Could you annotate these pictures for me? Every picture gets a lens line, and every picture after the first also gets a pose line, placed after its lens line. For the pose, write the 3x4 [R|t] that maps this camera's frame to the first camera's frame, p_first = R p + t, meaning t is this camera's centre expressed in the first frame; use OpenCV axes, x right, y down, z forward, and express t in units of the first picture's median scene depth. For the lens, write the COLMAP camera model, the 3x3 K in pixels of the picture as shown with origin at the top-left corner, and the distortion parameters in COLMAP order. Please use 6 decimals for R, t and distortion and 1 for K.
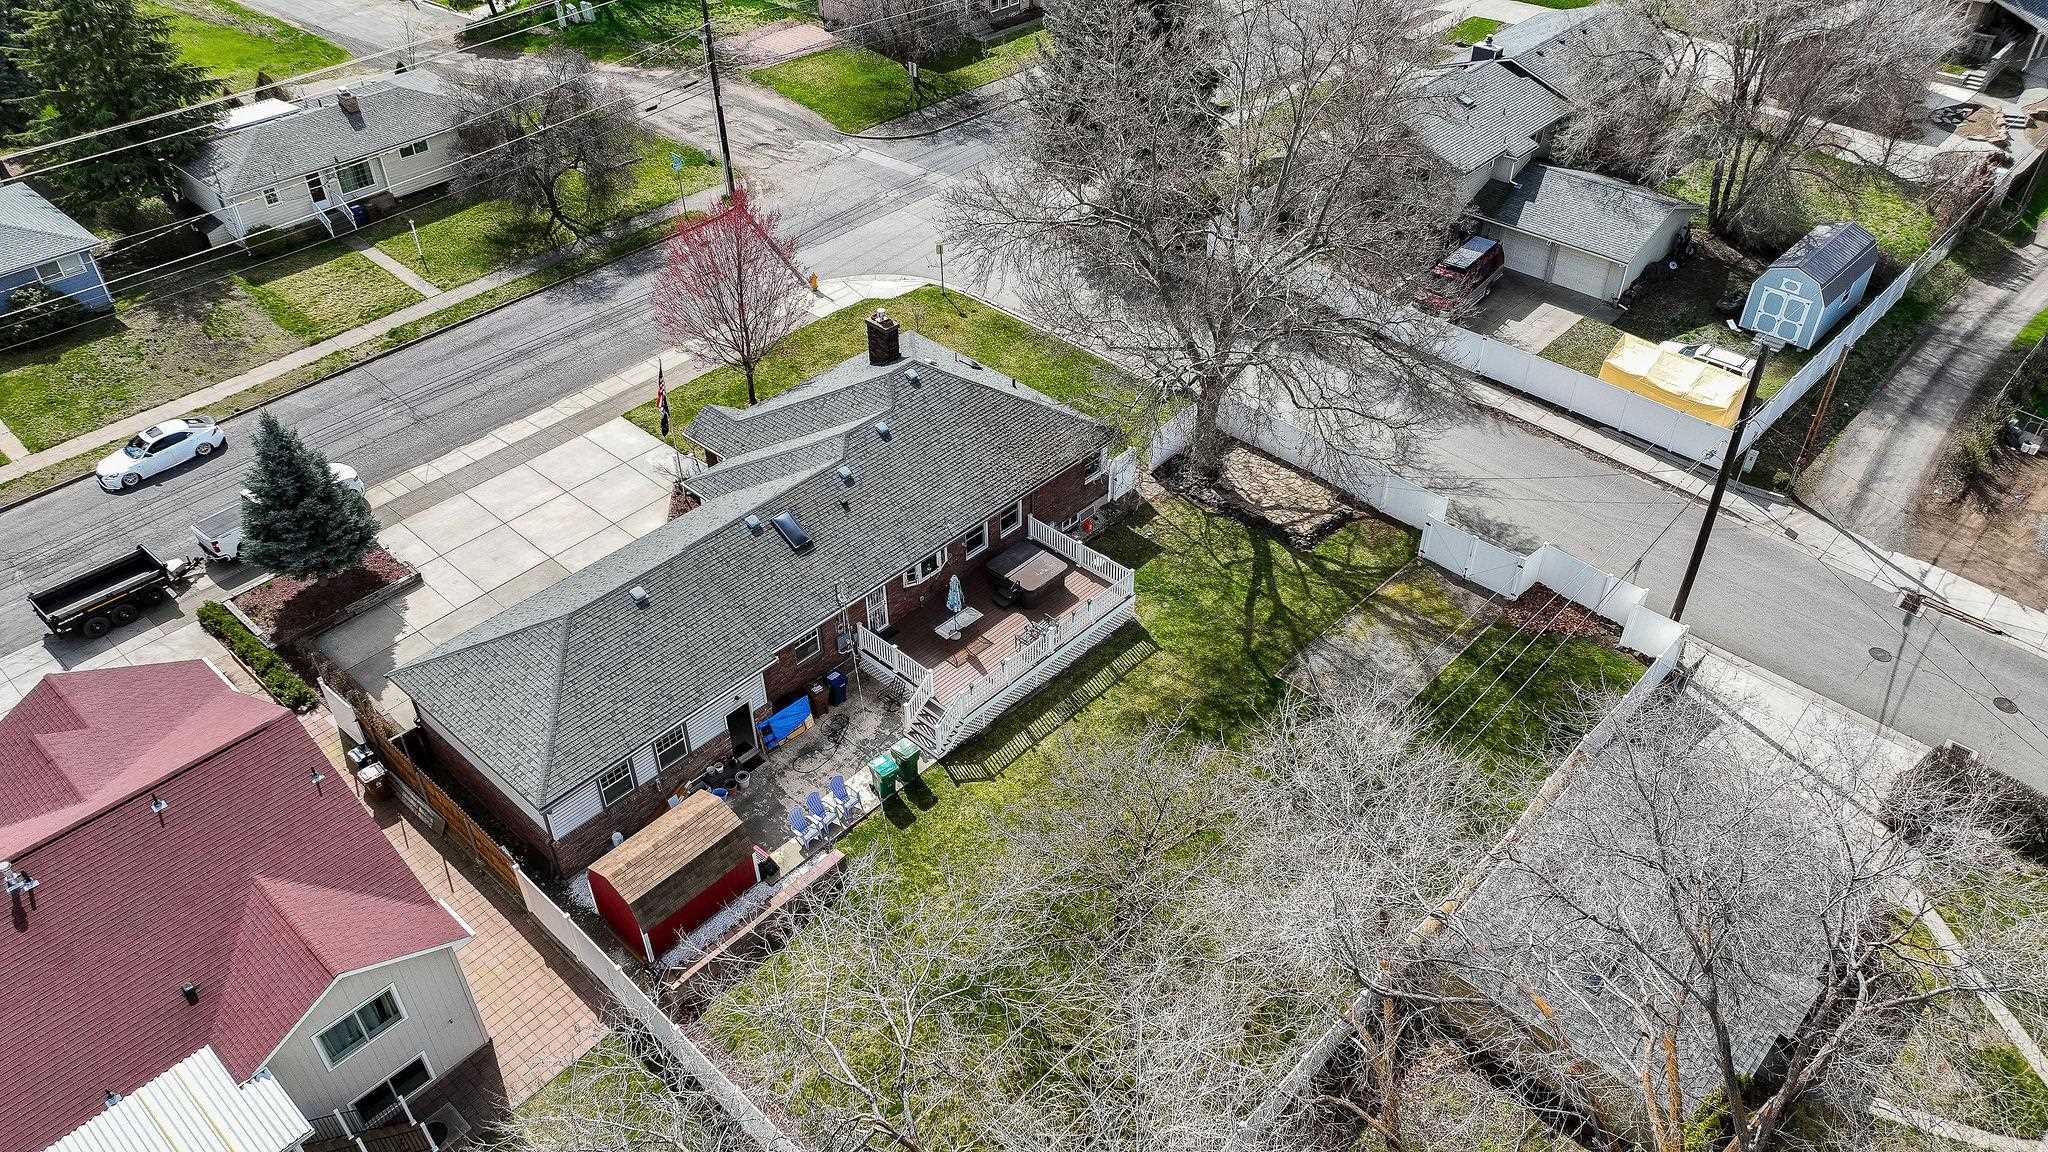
lens RADIAL K [[1448.9, 0, 1024.0], [0, 1448.9, 576.0], [0, 0, 1]] dist [0.008120, 0.003297]
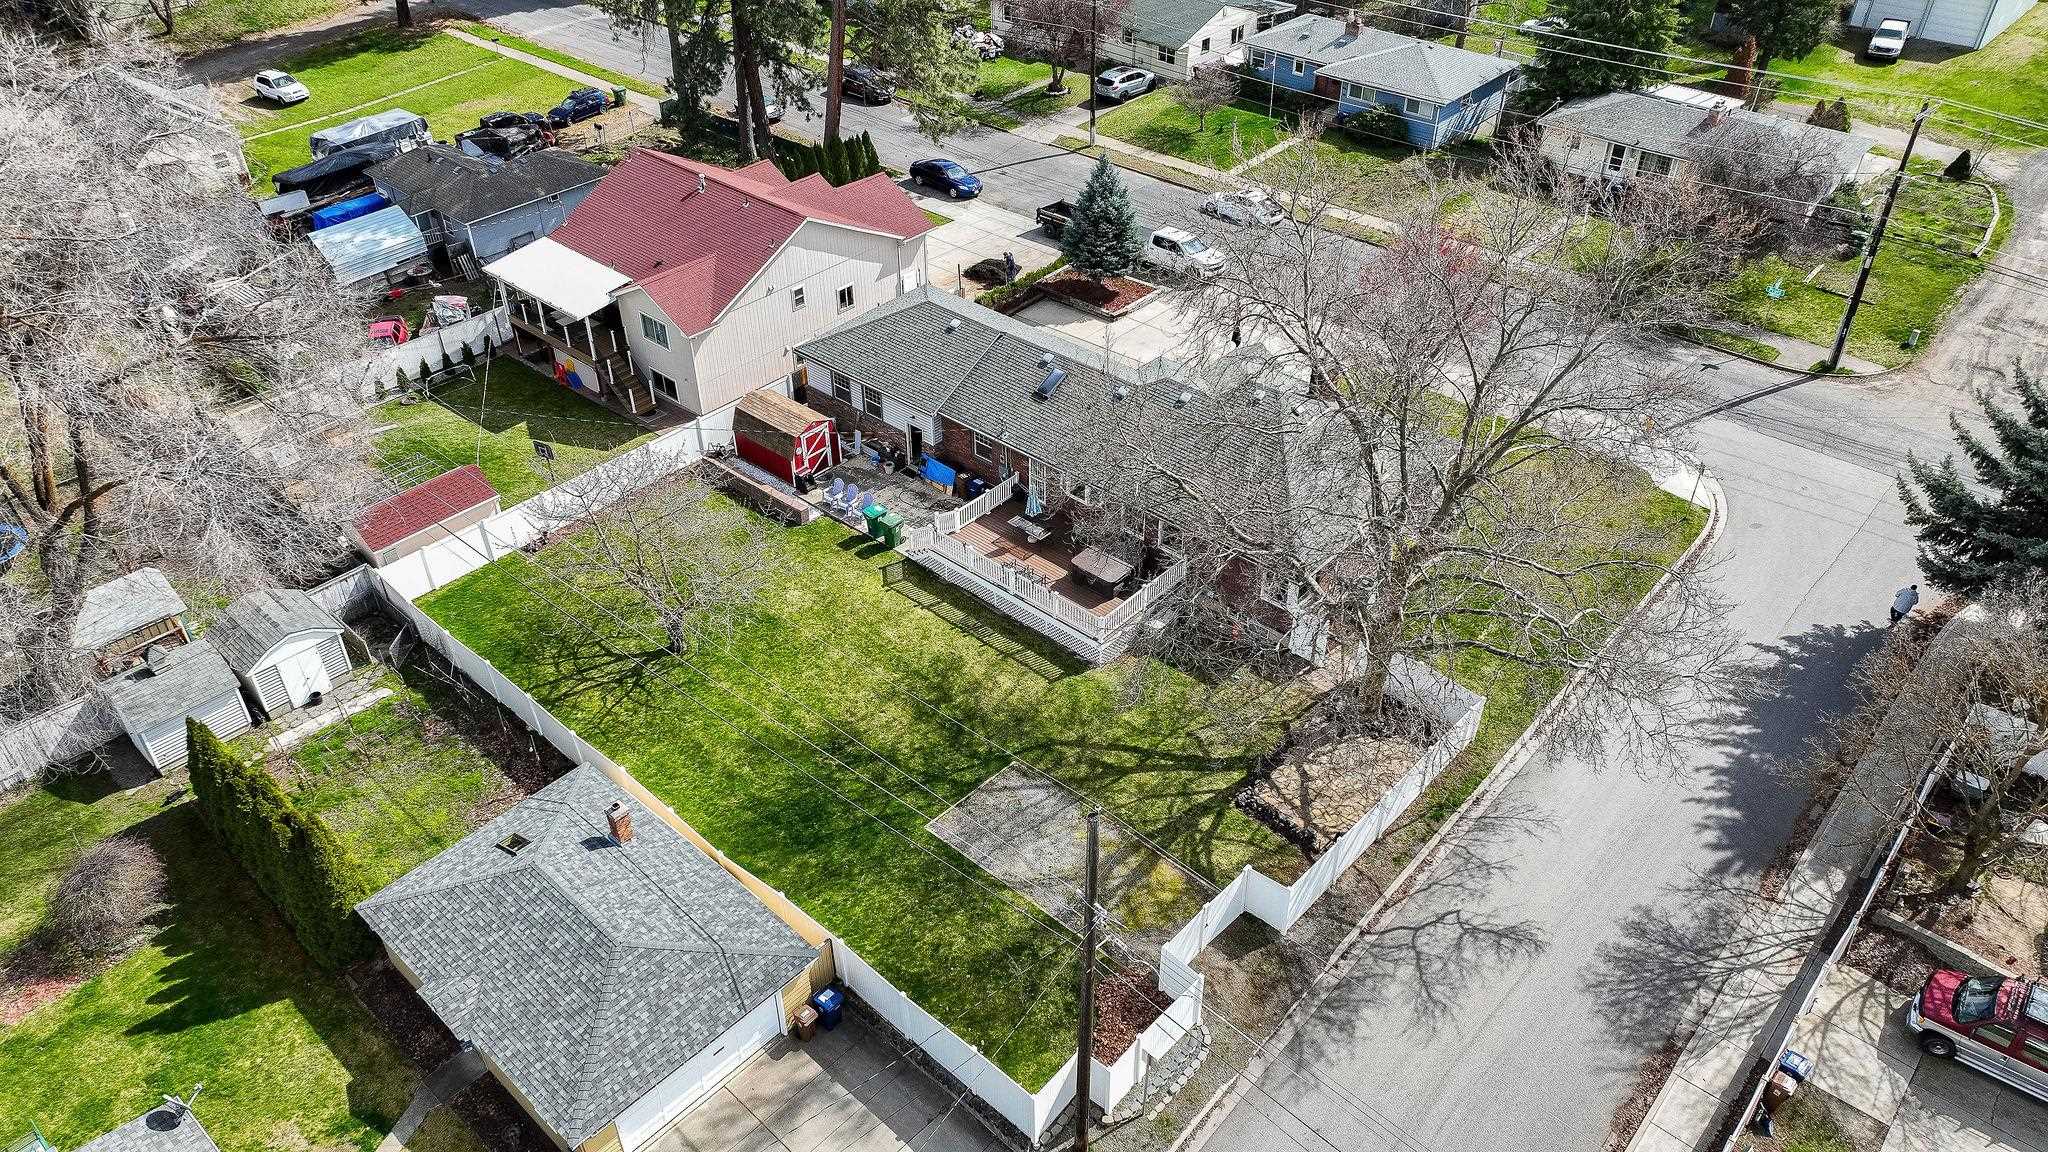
lens RADIAL K [[1448.9, 0, 1024.0], [0, 1448.9, 576.0], [0, 0, 1]] dist [0.008120, 0.003297]
pose [[0.025392, 0.614236, -0.788714, 0.880523], [-0.622081, 0.627308, 0.468509, -0.476741], [0.782541, 0.478747, 0.398032, 0.572167]]
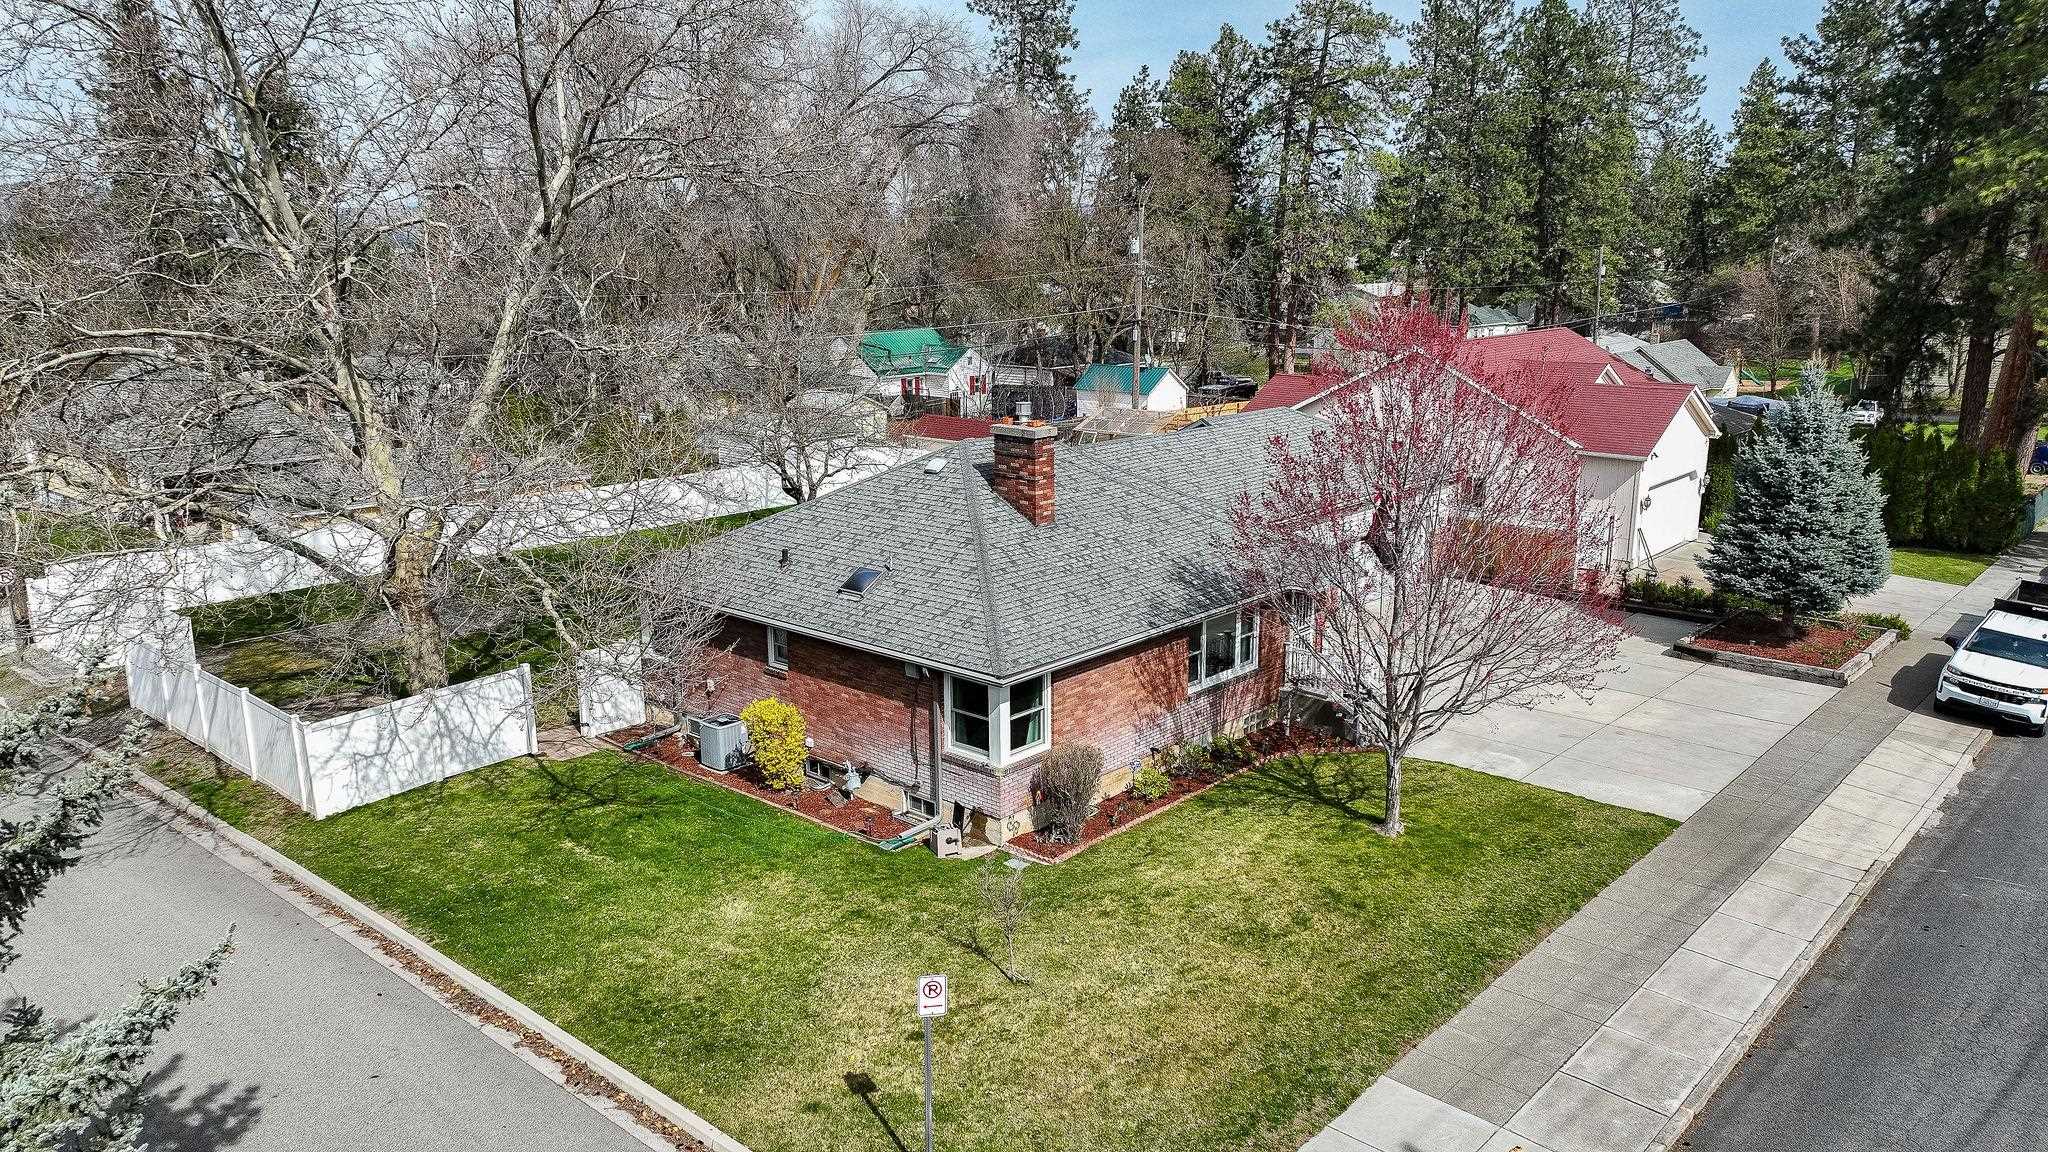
lens RADIAL K [[1448.9, 0, 1024.0], [0, 1448.9, 576.0], [0, 0, 1]] dist [0.008120, 0.003297]
pose [[-0.999566, 0.016566, -0.024362, -0.093660], [-0.008909, 0.618270, 0.785915, -0.640525], [0.028082, 0.785791, -0.617854, 1.555580]]
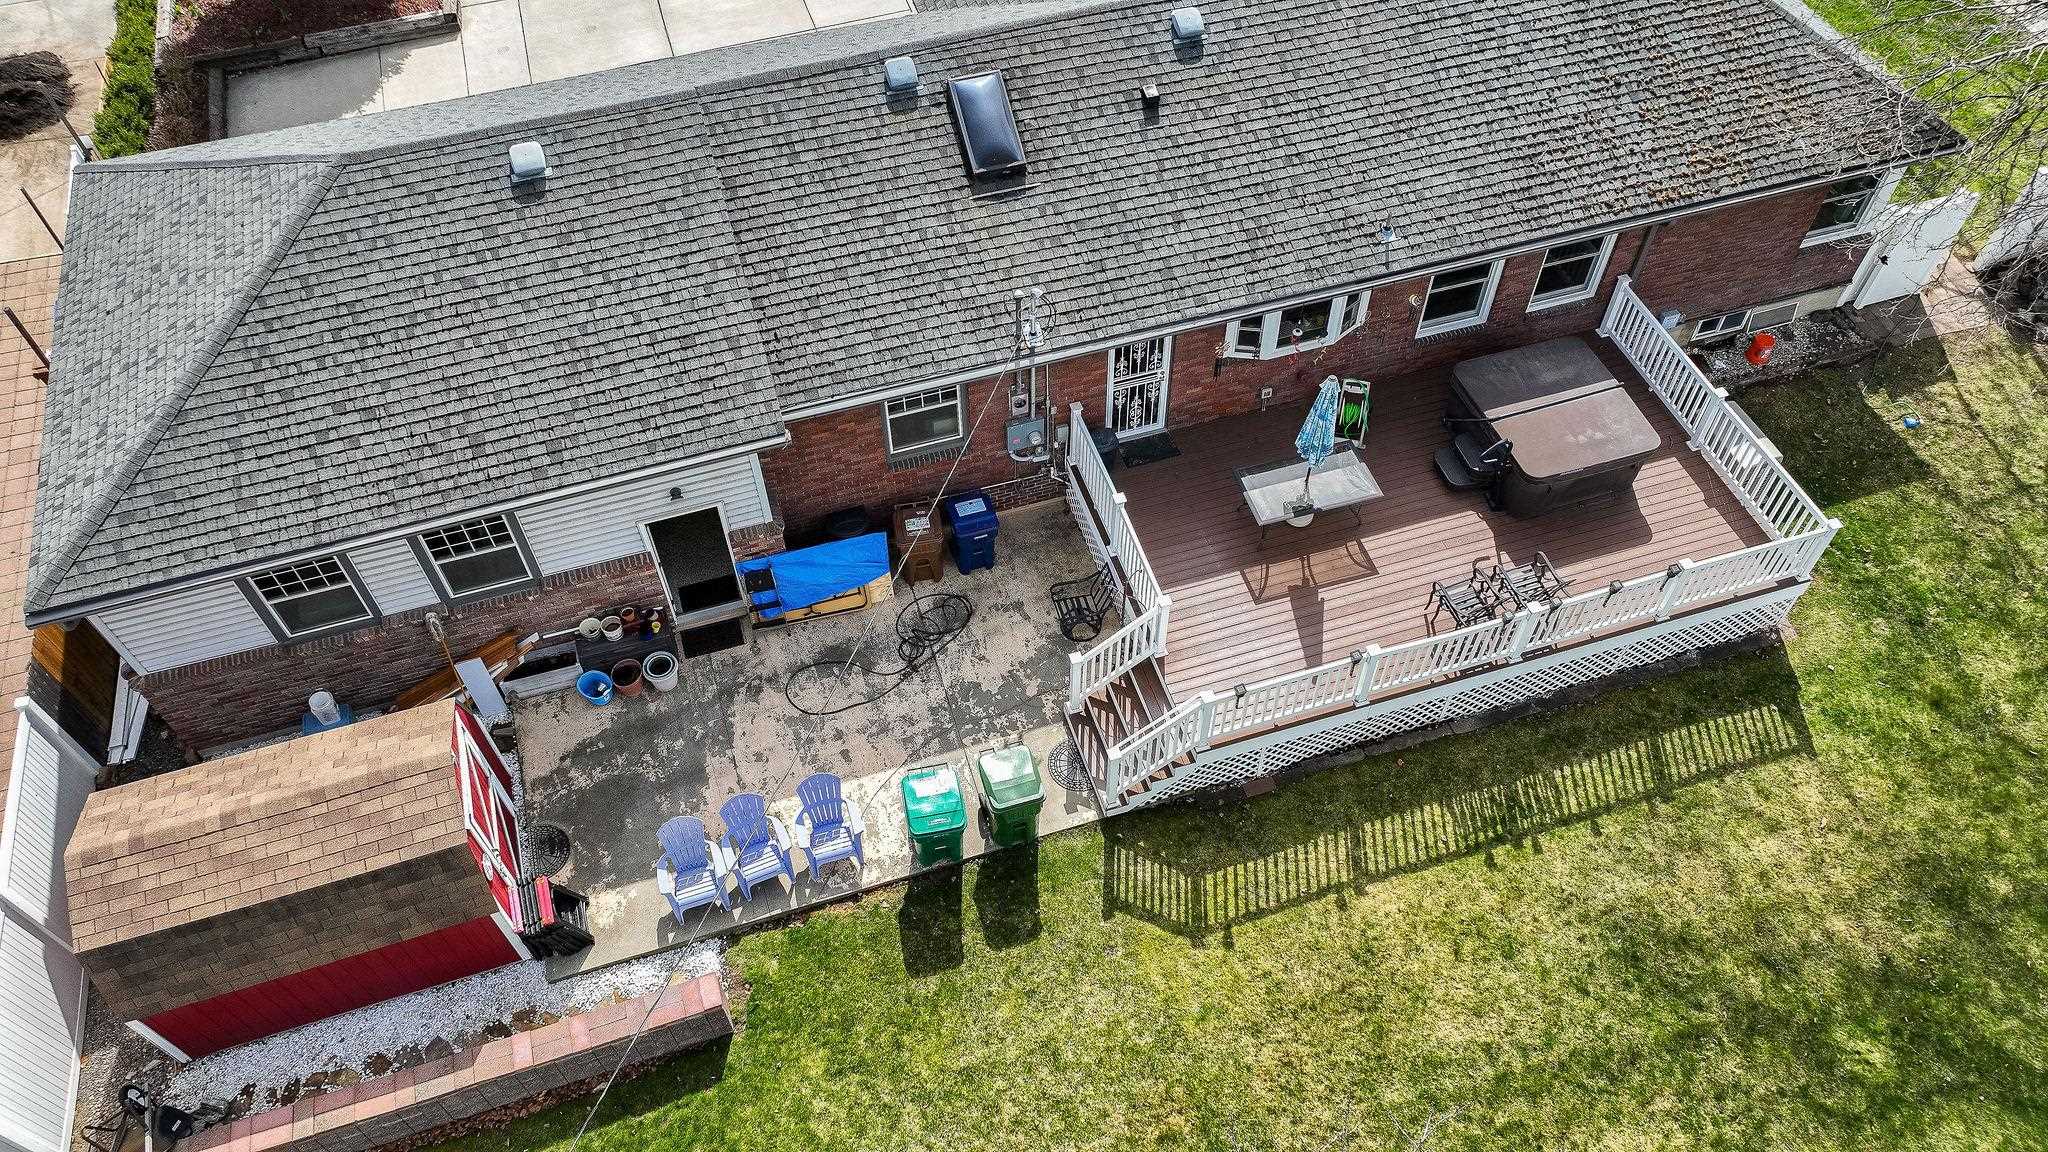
lens RADIAL K [[1469.6, 0, 1045.6], [0, 1469.6, 578.9], [0, 0, 1]] dist [0.002376, -0.001062]
pose [[0.872327, 0.386400, -0.299568, 0.020171], [-0.302772, 0.908014, 0.289551, -0.039596], [0.383895, -0.161883, 0.909076, 0.618424]]
